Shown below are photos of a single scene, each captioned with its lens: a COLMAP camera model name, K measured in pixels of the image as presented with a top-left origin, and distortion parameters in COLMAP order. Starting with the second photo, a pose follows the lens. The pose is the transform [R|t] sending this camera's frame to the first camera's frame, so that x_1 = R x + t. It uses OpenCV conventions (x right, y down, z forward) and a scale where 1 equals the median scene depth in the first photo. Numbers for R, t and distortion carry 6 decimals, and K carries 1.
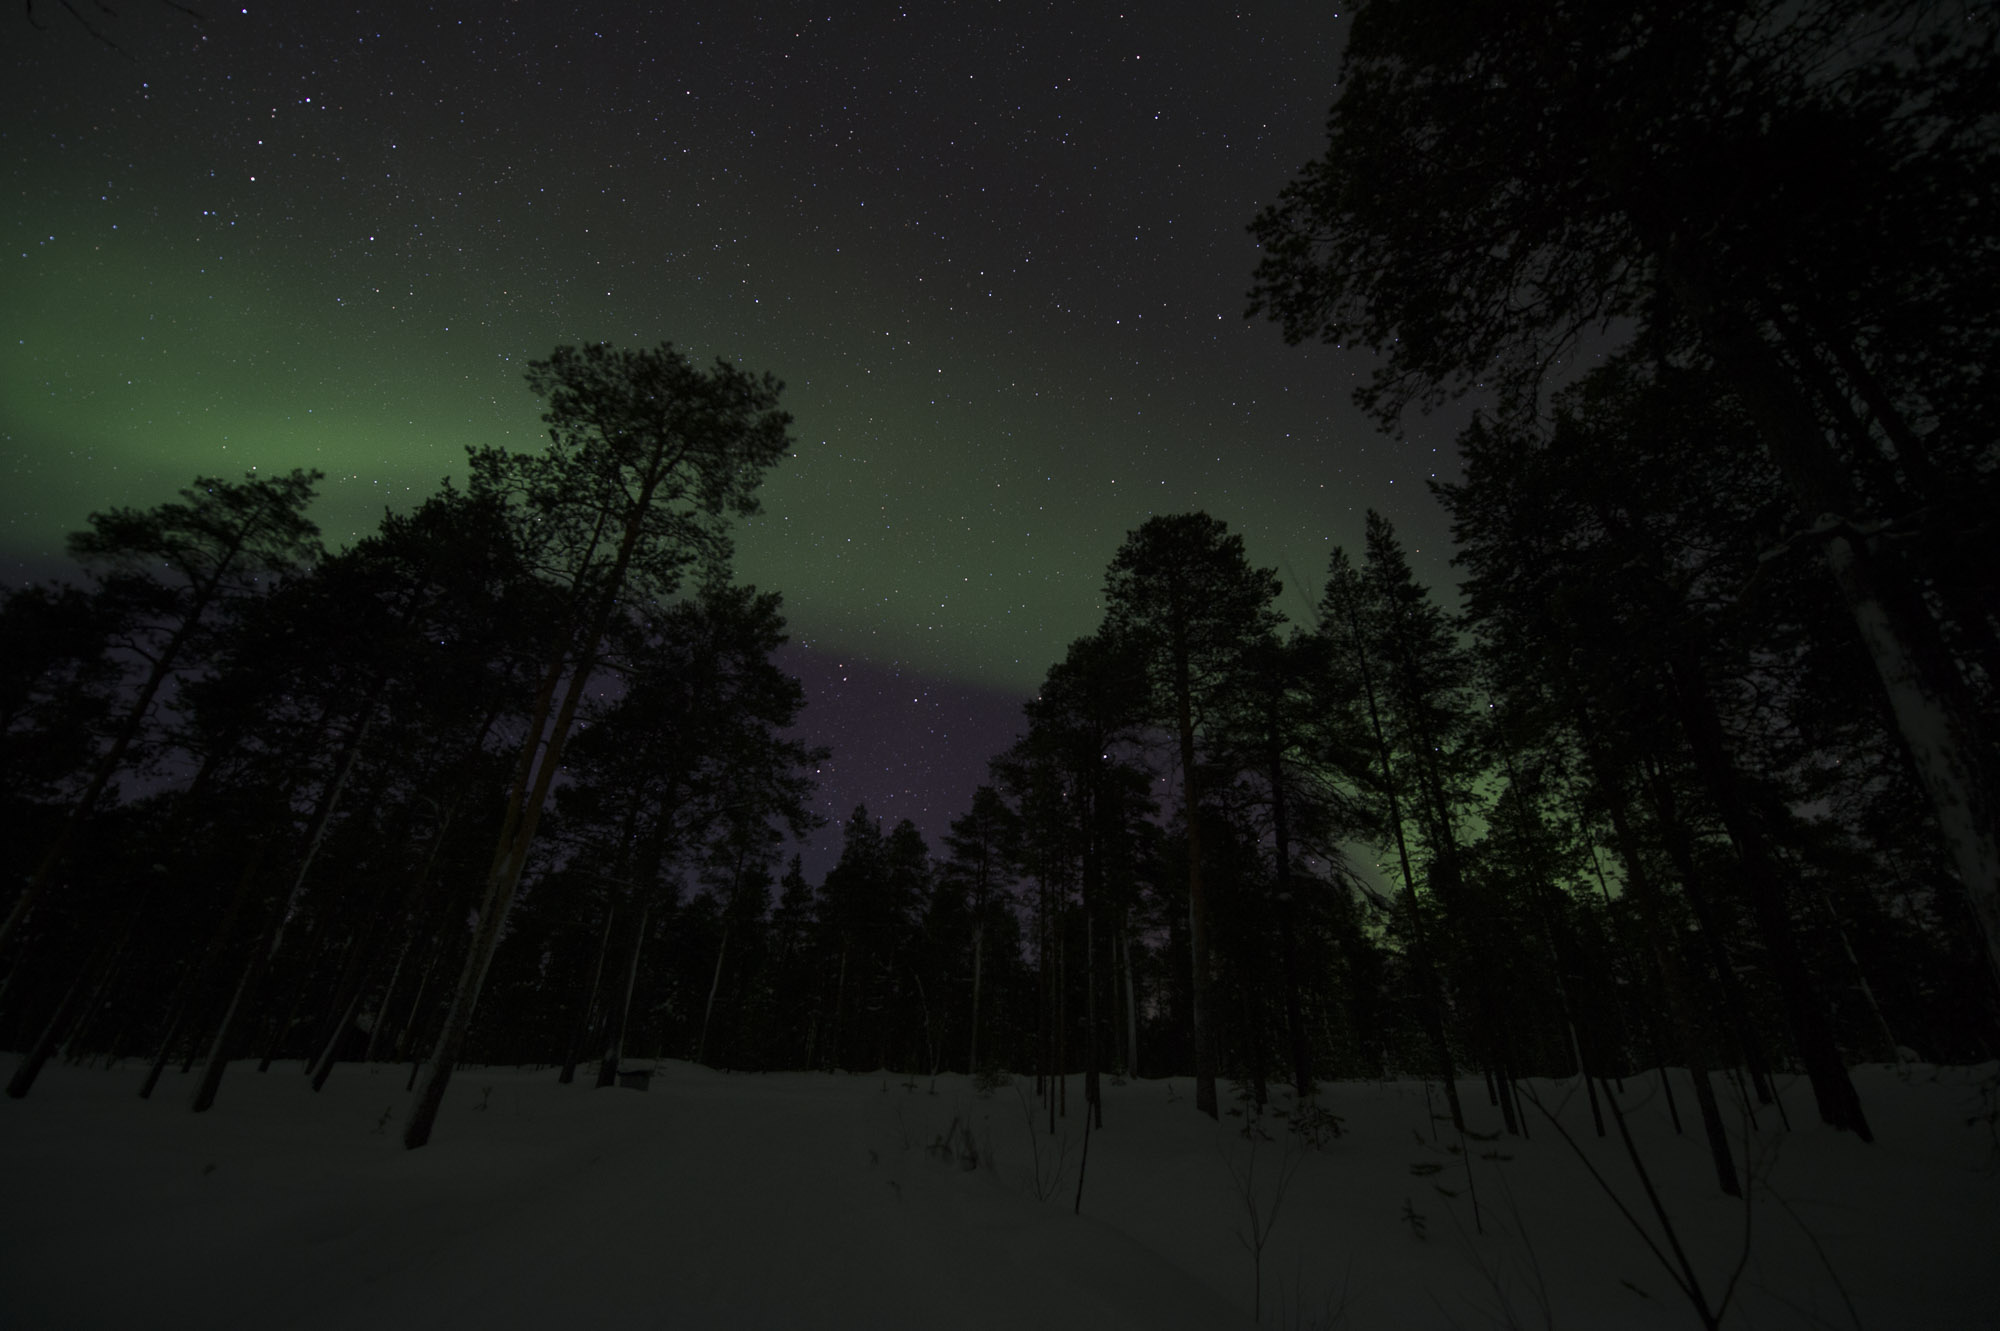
lens RADIAL K [[804.2, 0, 1003.2], [0, 804.2, 662.6], [0, 0, 1]] dist [-0.018087, -0.001421]
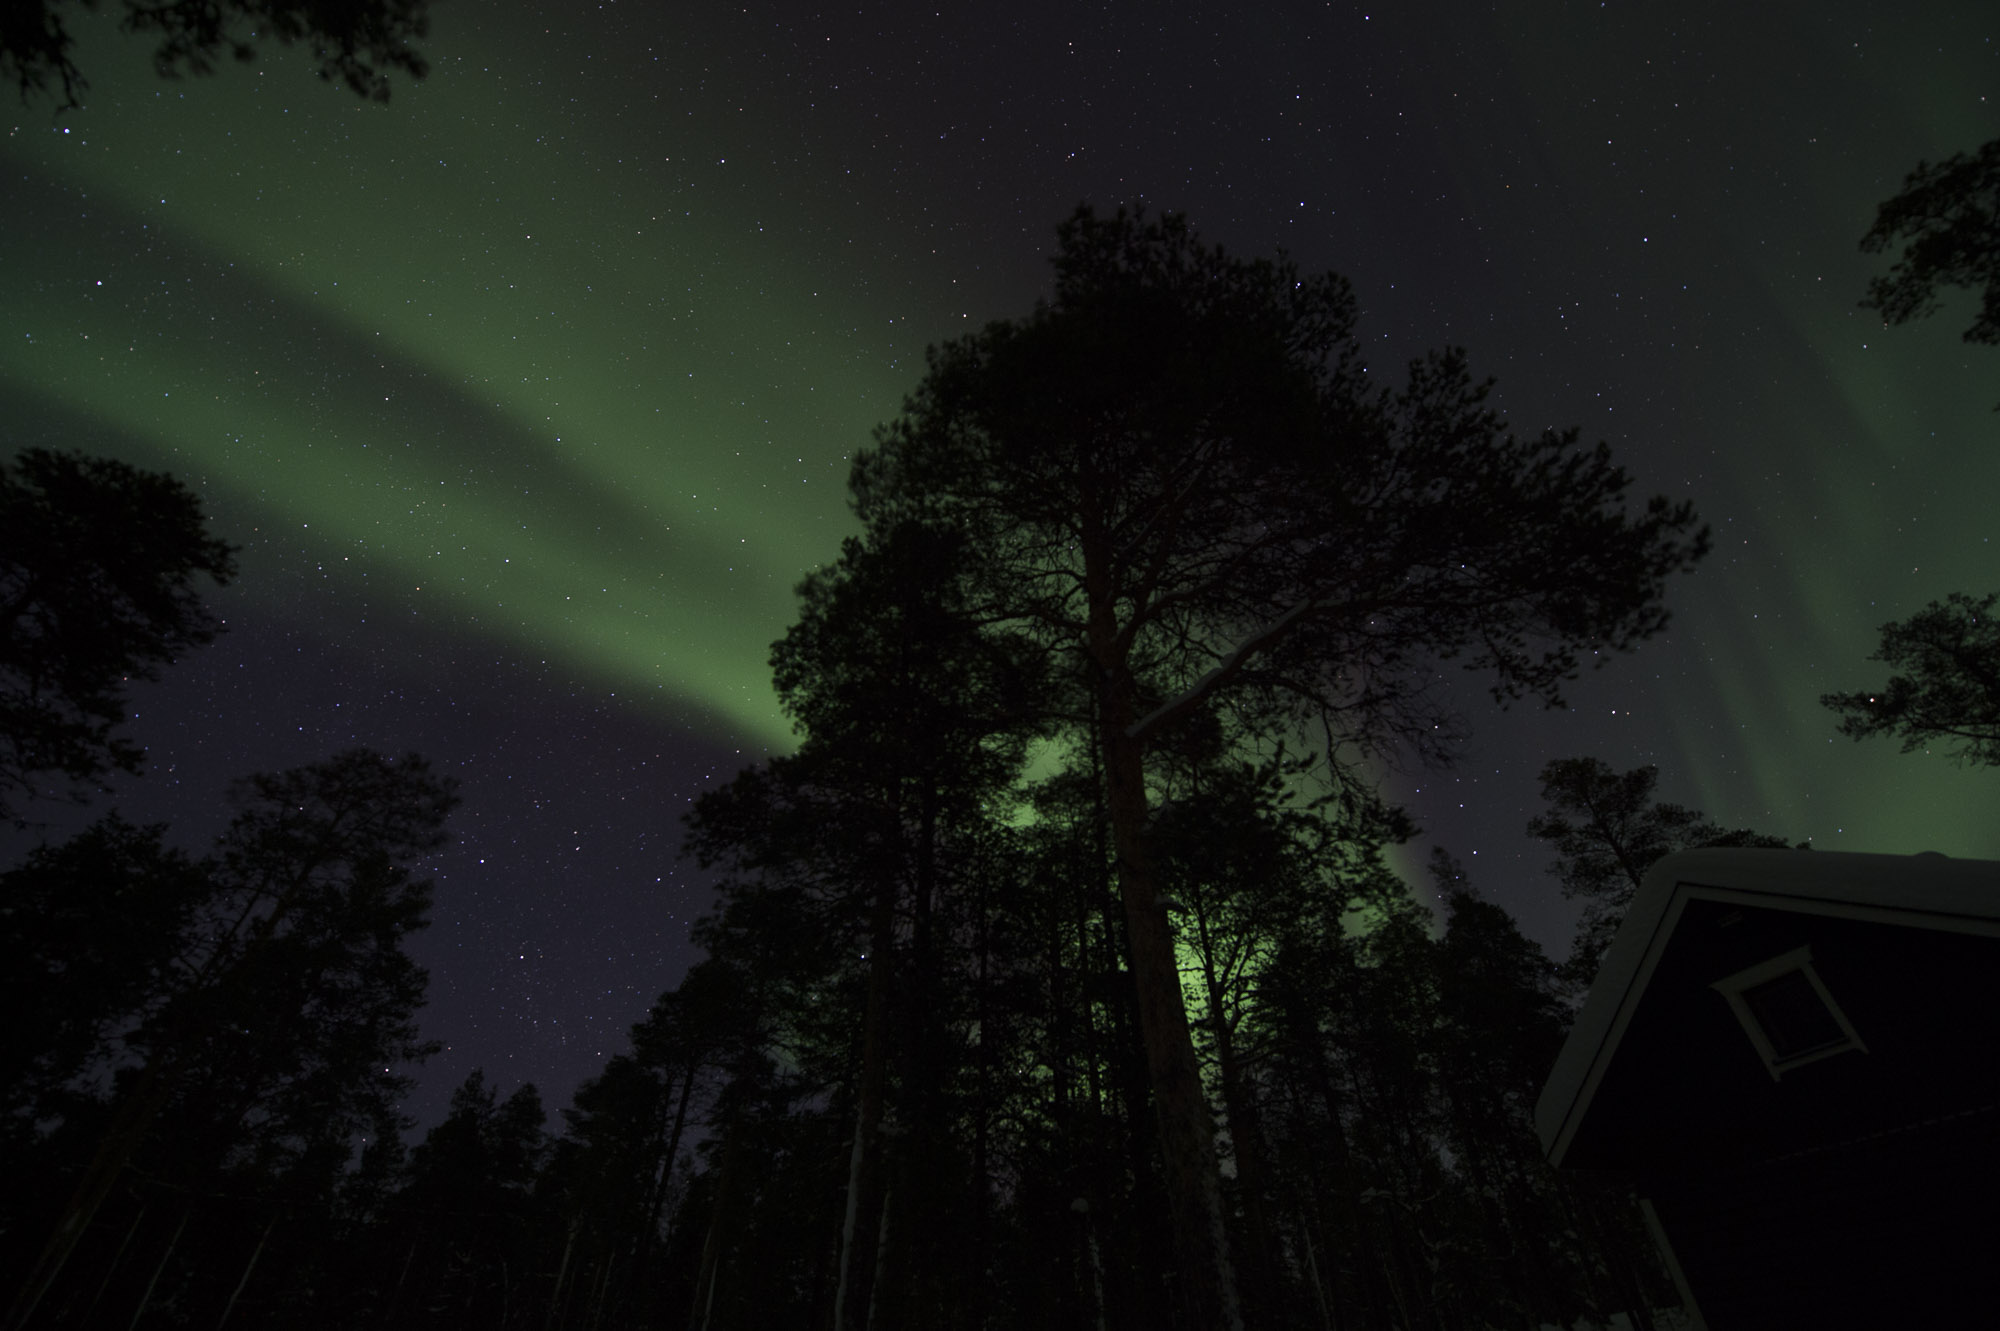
lens RADIAL K [[804.2, 0, 1001.3], [0, 804.2, 664.5], [0, 0, 1]] dist [-0.018087, -0.001421]
pose [[0.942752, 0.187173, 0.276018, 0.060828], [-0.113177, 0.958096, -0.263141, -0.109700], [-0.313704, 0.216837, 0.924430, -0.191281]]
